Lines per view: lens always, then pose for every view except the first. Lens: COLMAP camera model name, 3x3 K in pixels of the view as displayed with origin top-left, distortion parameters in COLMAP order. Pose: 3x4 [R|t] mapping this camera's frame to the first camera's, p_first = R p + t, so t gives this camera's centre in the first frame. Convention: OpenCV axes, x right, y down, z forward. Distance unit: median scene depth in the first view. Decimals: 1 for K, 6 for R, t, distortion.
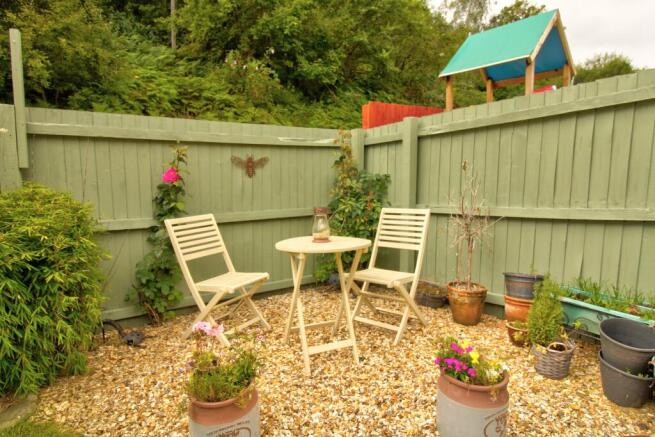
lens RADIAL K [[366.1, 0, 327.5], [0, 366.1, 218.5], [0, 0, 1]] dist [0.002958, -0.015014]
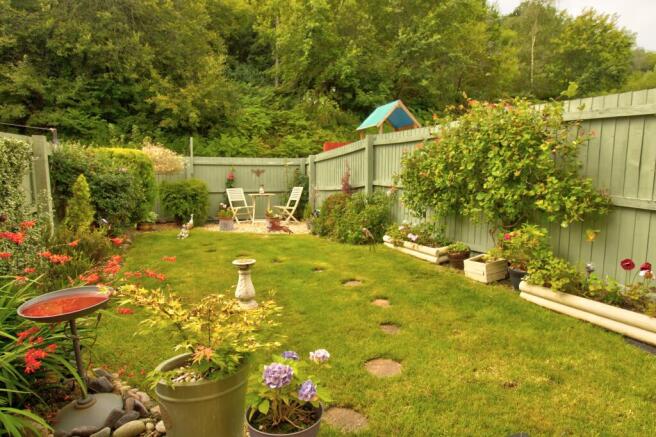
lens RADIAL K [[366.6, 0, 328.0], [0, 366.6, 218.5], [0, 0, 1]] dist [0.002958, -0.015014]
pose [[0.953533, 0.038313, -0.298842, 0.274095], [-0.040544, 0.999177, -0.001268, 0.045347], [0.298548, 0.013325, 0.954302, -0.362990]]
